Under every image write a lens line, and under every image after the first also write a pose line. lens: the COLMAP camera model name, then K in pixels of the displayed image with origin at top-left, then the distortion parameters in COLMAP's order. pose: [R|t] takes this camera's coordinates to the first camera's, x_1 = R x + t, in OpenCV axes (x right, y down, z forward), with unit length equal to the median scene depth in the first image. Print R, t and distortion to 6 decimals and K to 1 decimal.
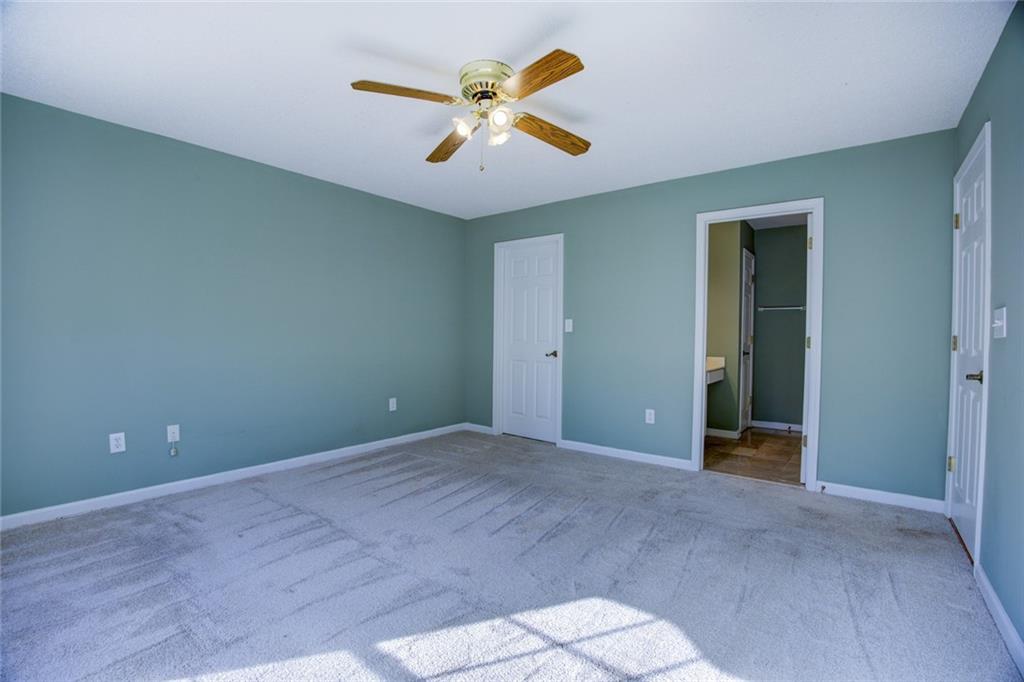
lens RADIAL K [[463.4, 0, 509.9], [0, 463.4, 343.4], [0, 0, 1]] dist [-0.001910, 0.010189]
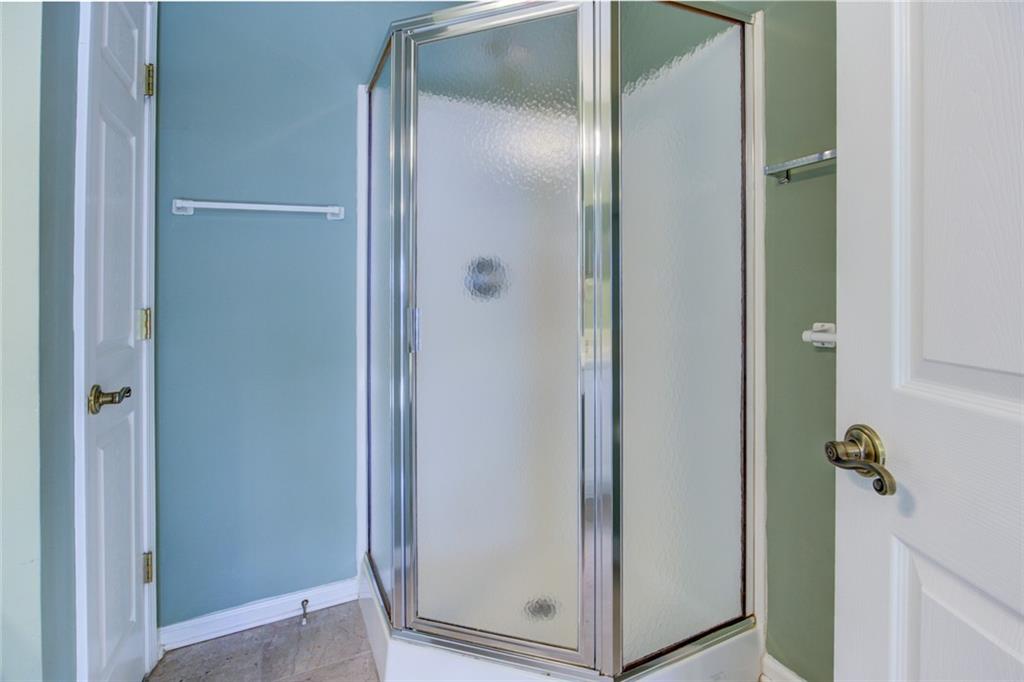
lens RADIAL K [[499.1, 0, 512.0], [0, 499.1, 341.0], [0, 0, 1]] dist [-0.000786, -0.000139]
pose [[0.461804, -0.013558, 0.886878, 0.393996], [0.023195, 0.999726, 0.003205, 0.003225], [-0.886679, 0.019091, 0.461992, 0.741354]]
